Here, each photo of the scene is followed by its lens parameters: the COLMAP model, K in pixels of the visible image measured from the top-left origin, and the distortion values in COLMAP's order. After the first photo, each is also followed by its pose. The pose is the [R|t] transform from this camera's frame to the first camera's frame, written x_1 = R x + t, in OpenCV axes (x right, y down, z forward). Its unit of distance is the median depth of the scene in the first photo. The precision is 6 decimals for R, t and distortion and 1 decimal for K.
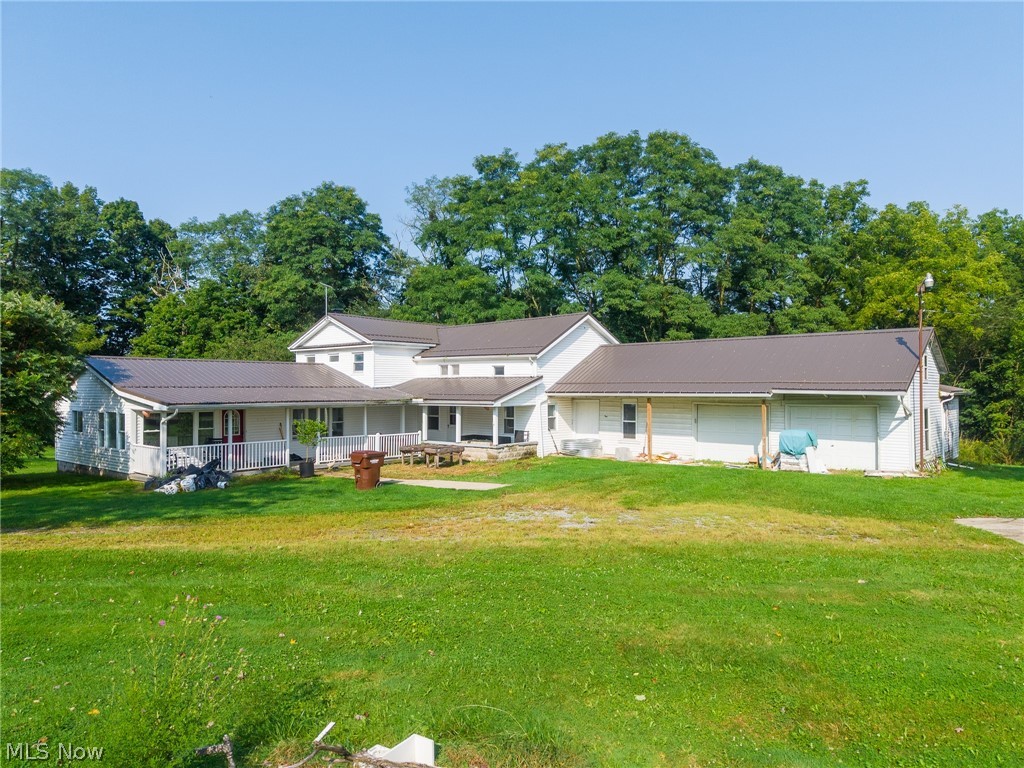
lens RADIAL K [[667.9, 0, 508.6], [0, 667.9, 389.6], [0, 0, 1]] dist [0.055588, -0.079440]
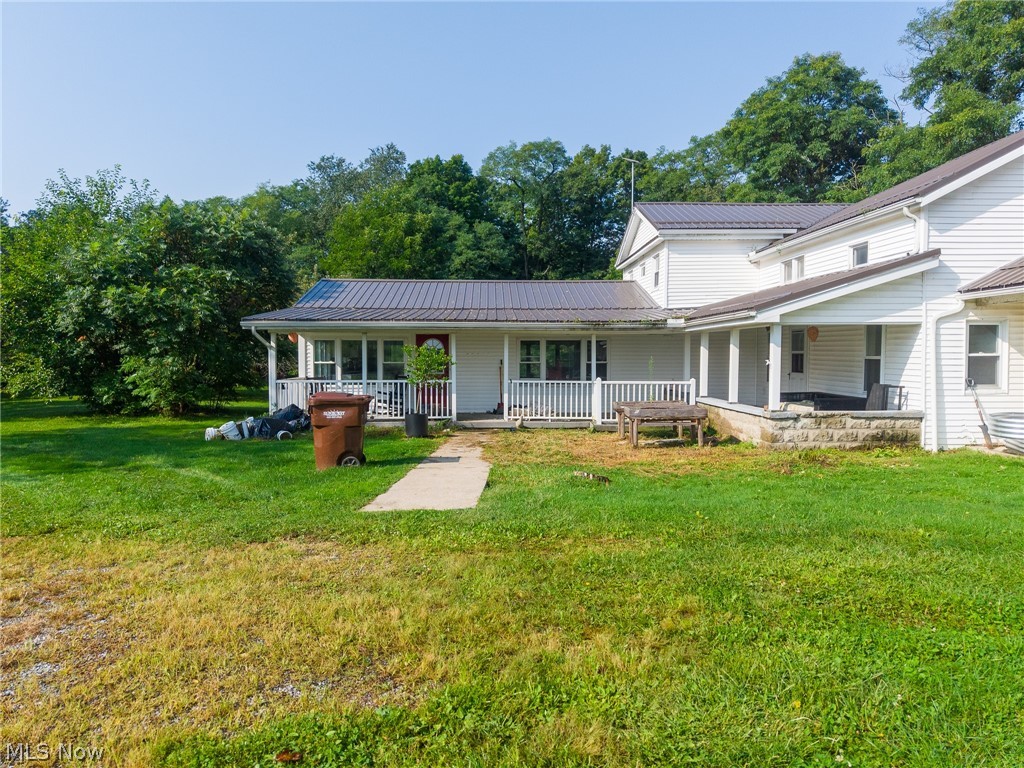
lens RADIAL K [[667.9, 0, 508.6], [0, 667.9, 389.6], [0, 0, 1]] dist [0.055588, -0.079440]
pose [[0.673787, 0.044345, -0.737594, 0.173550], [-0.001179, 0.998261, 0.058939, 0.038628], [0.738925, -0.038842, 0.672667, 0.515651]]
